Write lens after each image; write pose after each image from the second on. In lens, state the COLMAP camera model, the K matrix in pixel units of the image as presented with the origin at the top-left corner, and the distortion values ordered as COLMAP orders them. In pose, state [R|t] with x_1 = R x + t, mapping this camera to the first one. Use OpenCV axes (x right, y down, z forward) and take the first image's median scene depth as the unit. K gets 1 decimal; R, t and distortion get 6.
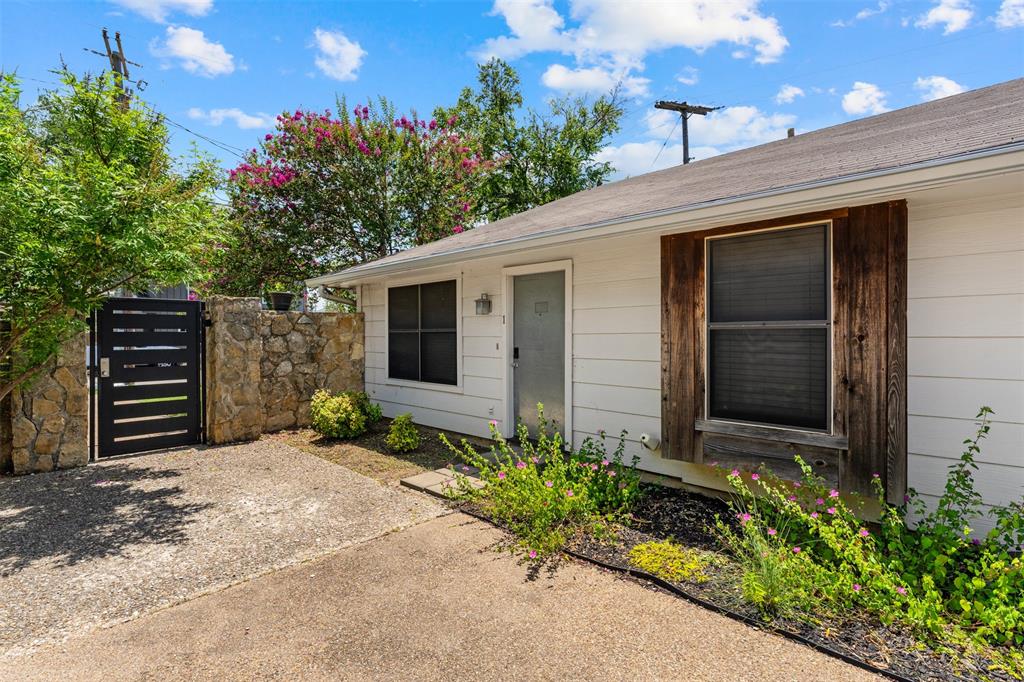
lens RADIAL K [[506.6, 0, 514.9], [0, 506.6, 336.7], [0, 0, 1]] dist [-0.003349, -0.000051]
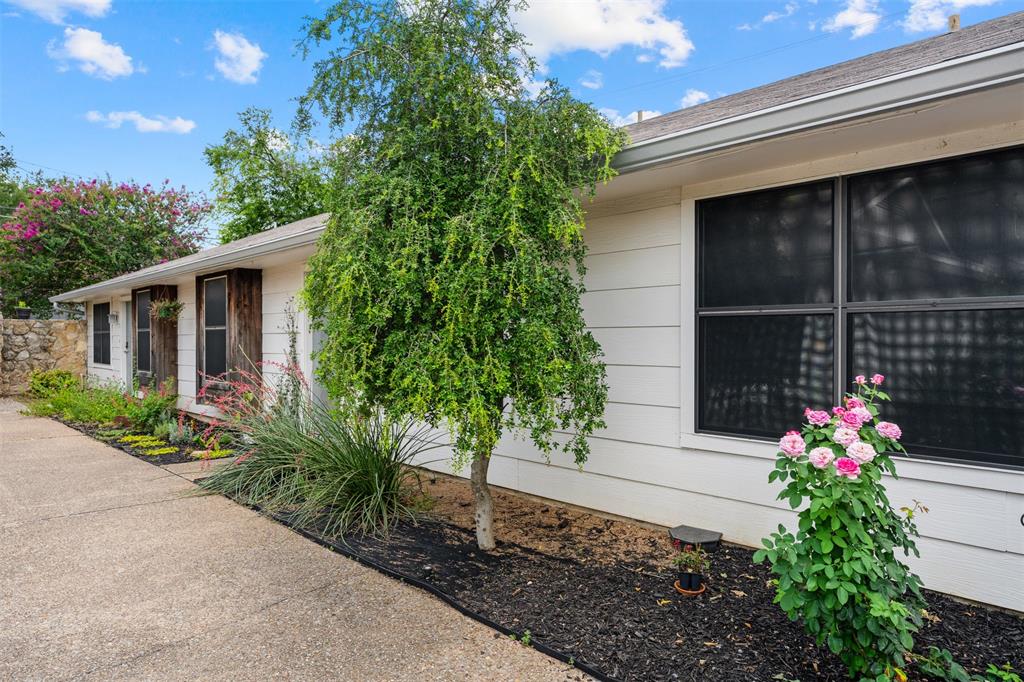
lens RADIAL K [[597.9, 0, 513.2], [0, 597.9, 347.9], [0, 0, 1]] dist [-0.006596, 0.002151]
pose [[0.999979, 0.004260, -0.004963, 0.288308], [-0.004266, 0.999990, -0.001336, 0.009004], [0.004957, 0.001357, 0.999987, -0.229572]]
